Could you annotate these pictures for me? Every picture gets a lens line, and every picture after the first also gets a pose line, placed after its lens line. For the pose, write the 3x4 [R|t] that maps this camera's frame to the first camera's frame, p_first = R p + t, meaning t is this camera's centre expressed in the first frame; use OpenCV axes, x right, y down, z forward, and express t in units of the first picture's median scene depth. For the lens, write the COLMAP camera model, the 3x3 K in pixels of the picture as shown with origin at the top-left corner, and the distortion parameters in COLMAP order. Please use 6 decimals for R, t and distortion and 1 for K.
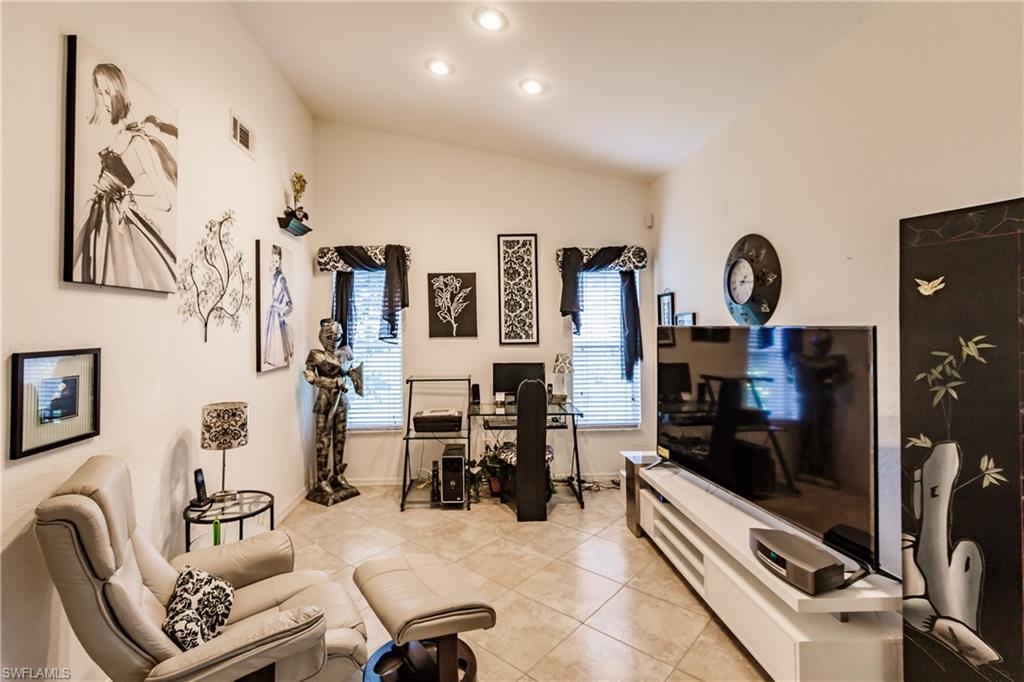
lens RADIAL K [[431.0, 0, 510.2], [0, 431.0, 315.4], [0, 0, 1]] dist [0.000916, 0.000165]
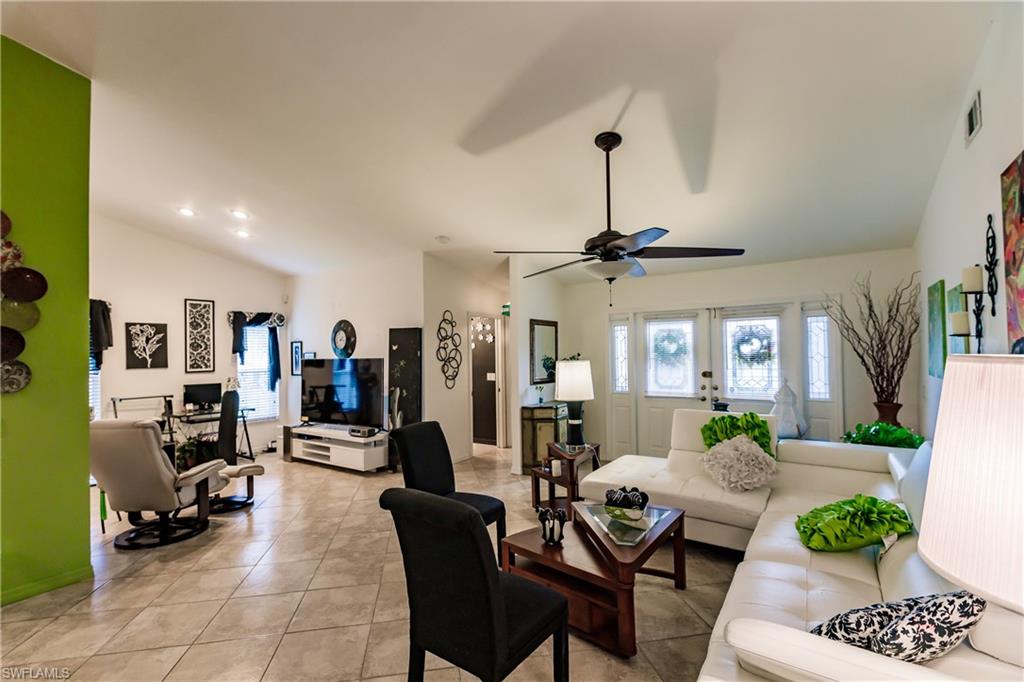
lens RADIAL K [[442.6, 0, 512.0], [0, 442.6, 341.0], [0, 0, 1]] dist [-0.000002, 0.000063]
pose [[0.577965, 0.022834, 0.815742, -0.628211], [-0.008904, 0.999725, -0.021675, -0.018835], [-0.816013, 0.005264, 0.578010, -0.816372]]
